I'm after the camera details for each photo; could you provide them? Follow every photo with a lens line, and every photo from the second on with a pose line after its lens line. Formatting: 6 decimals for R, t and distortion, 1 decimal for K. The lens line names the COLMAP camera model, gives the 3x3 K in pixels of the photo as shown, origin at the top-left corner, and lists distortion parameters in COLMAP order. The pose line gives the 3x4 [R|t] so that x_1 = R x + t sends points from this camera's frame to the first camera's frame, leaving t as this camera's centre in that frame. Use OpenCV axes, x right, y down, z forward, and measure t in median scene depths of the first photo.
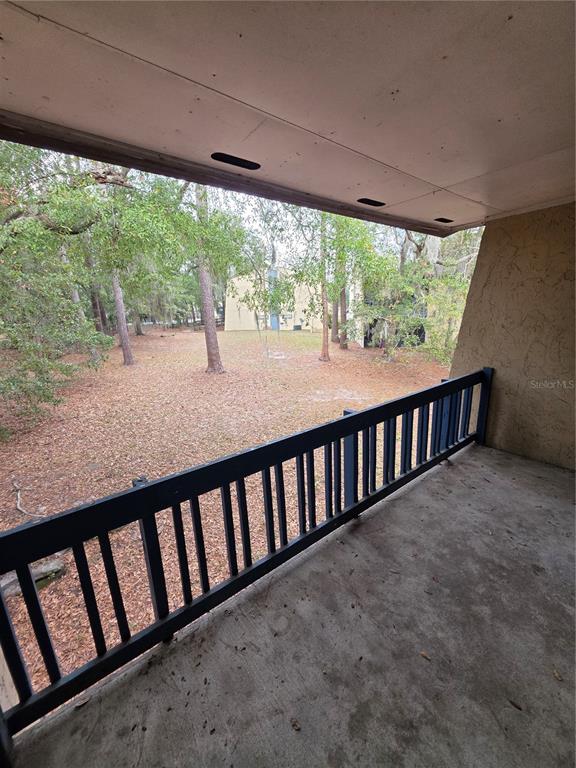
lens RADIAL K [[306.7, 0, 290.0], [0, 306.7, 382.9], [0, 0, 1]] dist [0.003313, -0.000323]
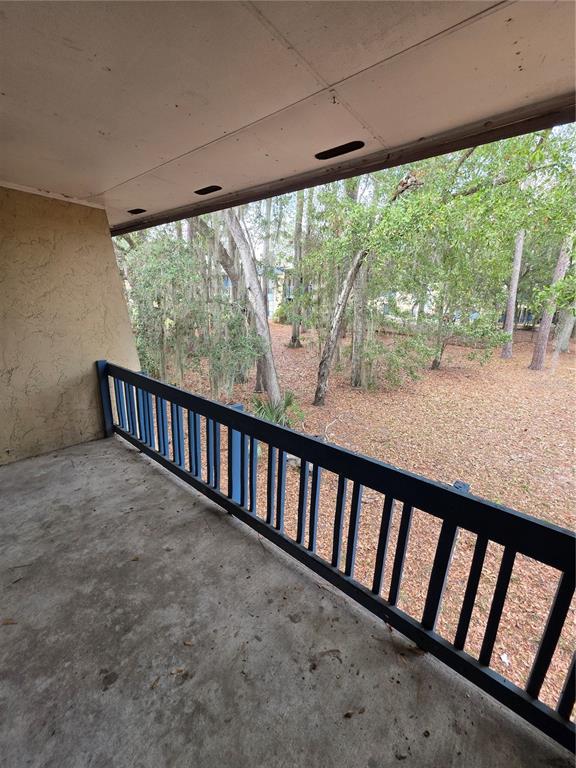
lens RADIAL K [[306.7, 0, 289.4], [0, 306.7, 383.1], [0, 0, 1]] dist [0.003313, -0.000323]
pose [[0.207888, 0.286459, -0.935267, 0.938574], [-0.270317, 0.935744, 0.226520, -0.201884], [0.940059, 0.205727, 0.271965, 0.735565]]
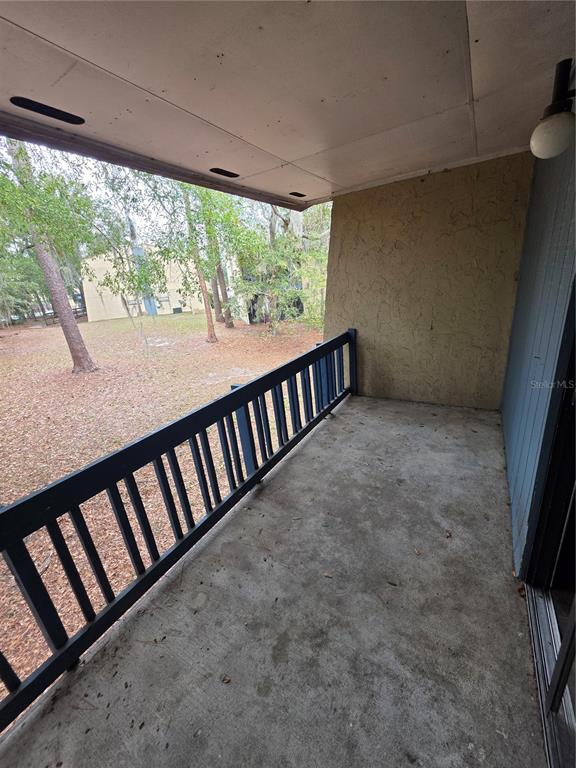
lens RADIAL K [[306.7, 0, 289.5], [0, 306.7, 382.6], [0, 0, 1]] dist [0.003313, -0.000323]
pose [[0.930896, -0.167857, 0.324432, 0.023547], [0.145951, 0.985106, 0.090904, 0.013970], [-0.334859, -0.037271, 0.941531, -0.019302]]
